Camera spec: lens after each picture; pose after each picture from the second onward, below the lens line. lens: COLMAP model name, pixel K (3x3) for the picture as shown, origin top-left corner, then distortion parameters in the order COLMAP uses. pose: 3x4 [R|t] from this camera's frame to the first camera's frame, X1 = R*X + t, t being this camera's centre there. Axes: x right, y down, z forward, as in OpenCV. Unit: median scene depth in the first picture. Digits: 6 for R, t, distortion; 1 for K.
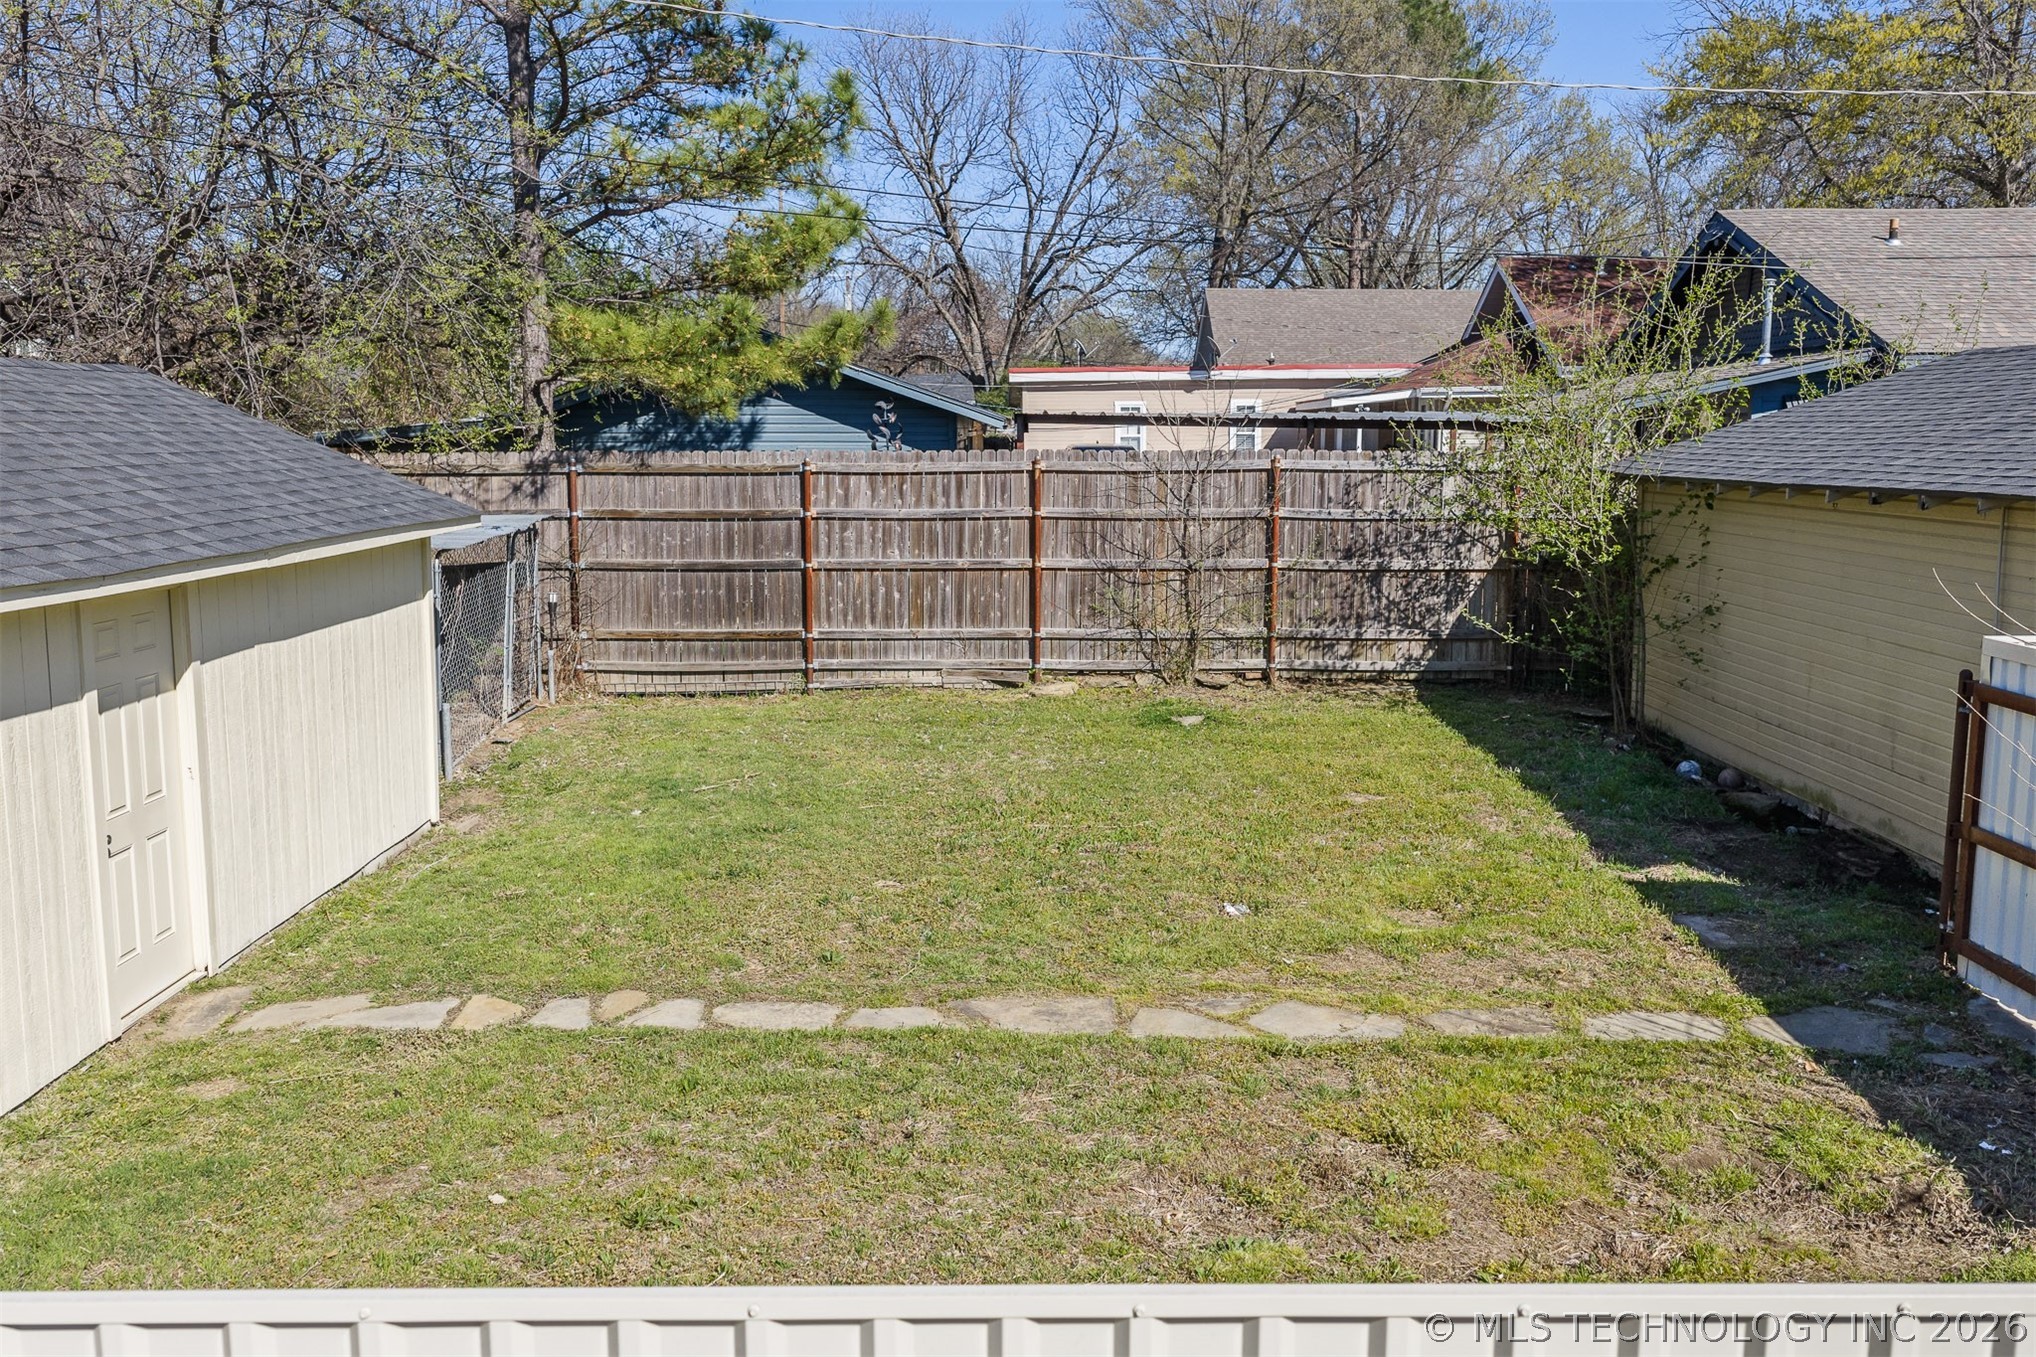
lens RADIAL K [[1687.5, 0, 1024.8], [0, 1687.5, 680.0], [0, 0, 1]] dist [0.013516, -0.007576]
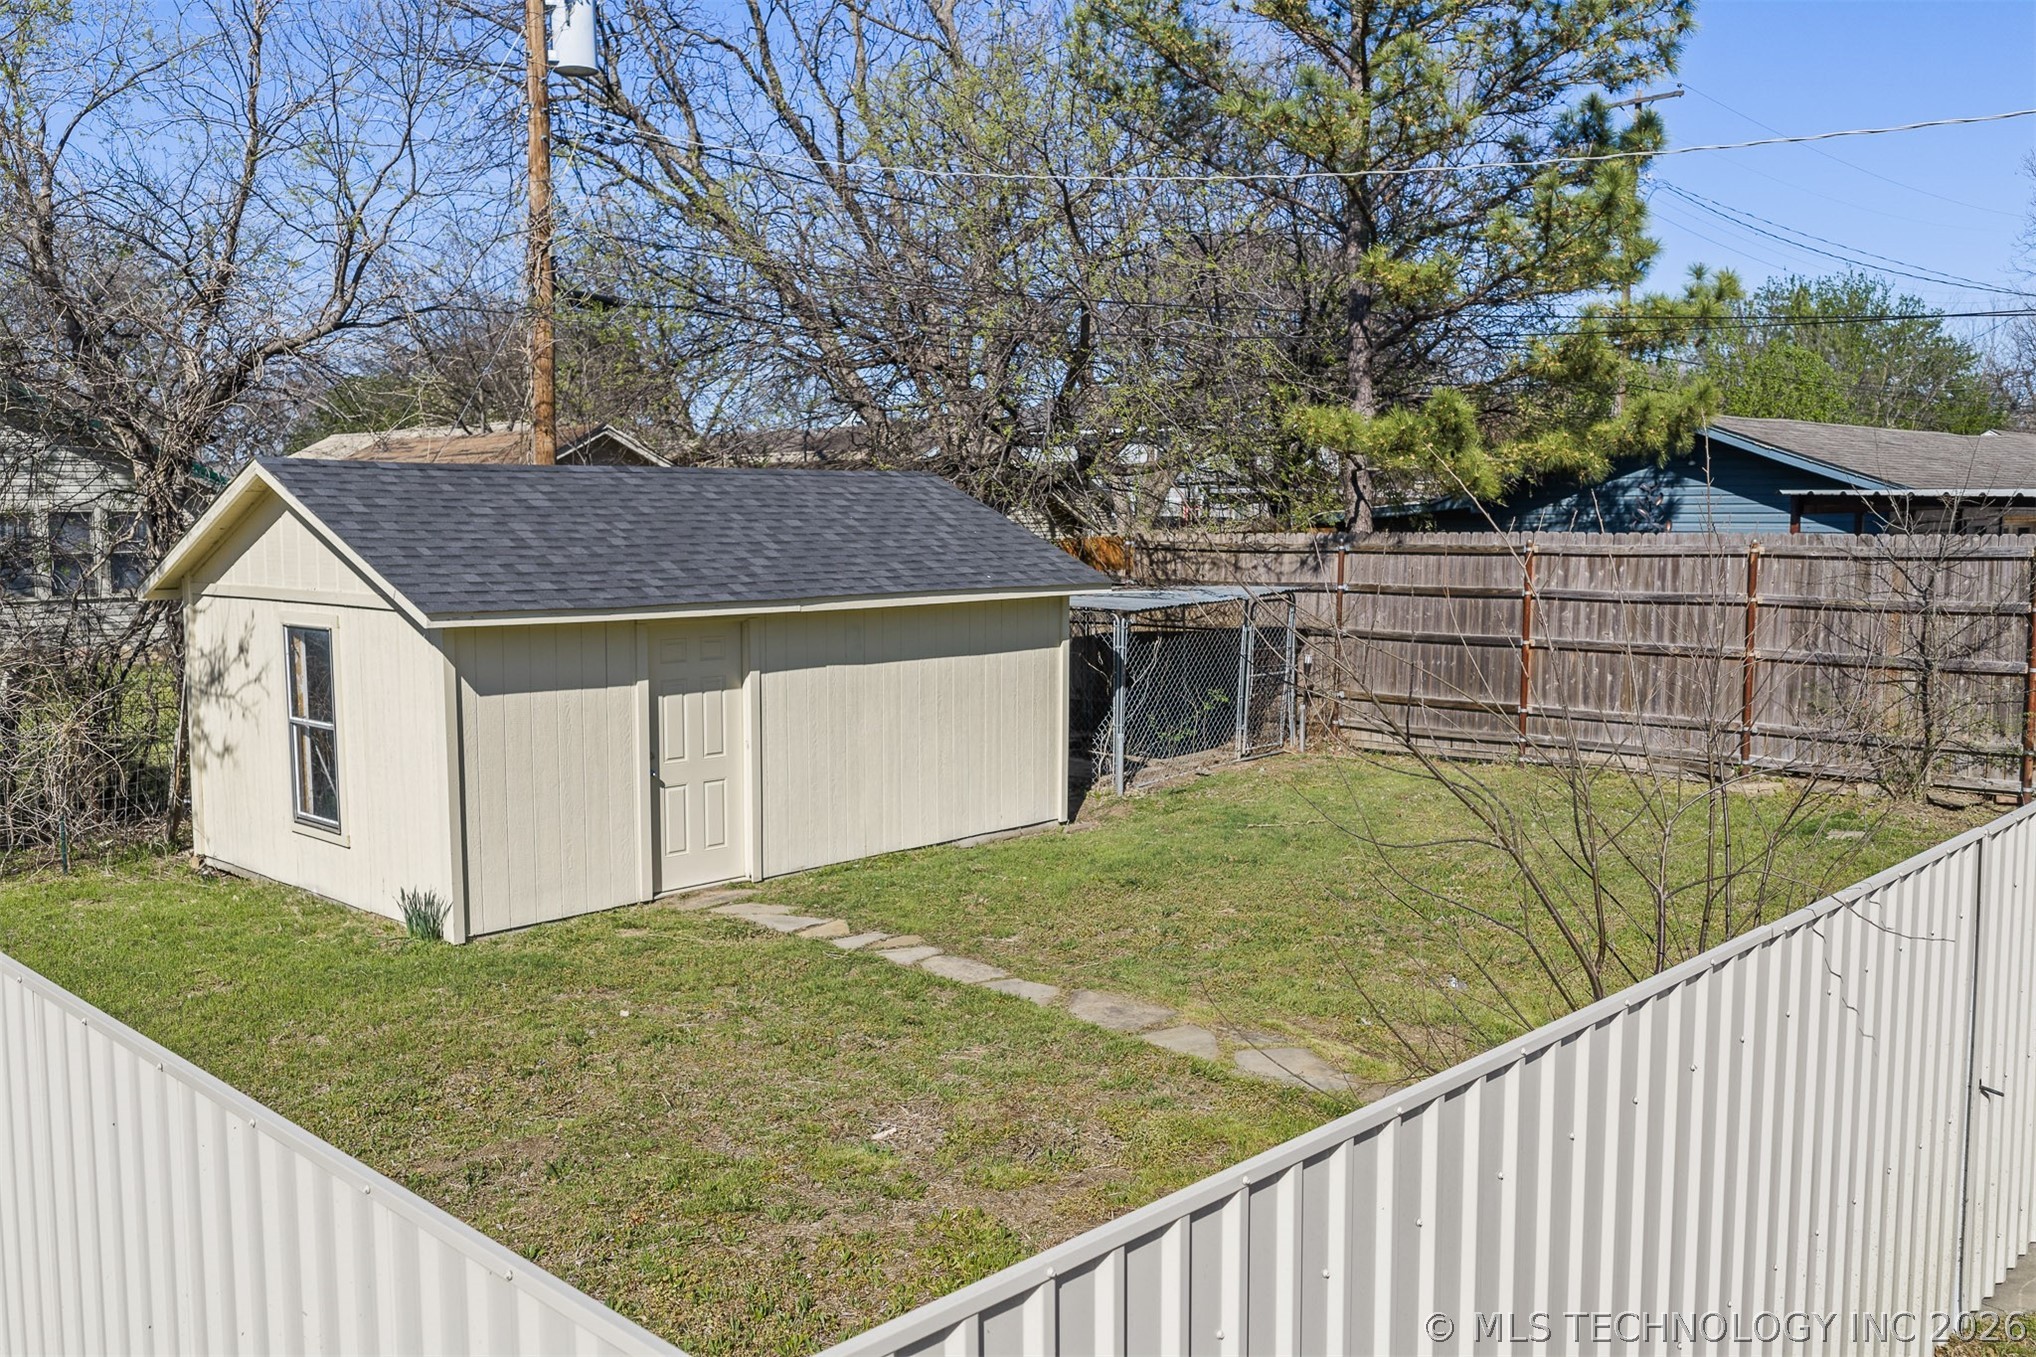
lens RADIAL K [[1687.5, 0, 1024.8], [0, 1687.5, 680.0], [0, 0, 1]] dist [0.013516, -0.007576]
pose [[0.711077, 0.066553, -0.699957, 0.378513], [-0.098394, 0.995133, -0.005338, -0.009283], [0.696195, 0.072668, 0.714165, 0.047926]]
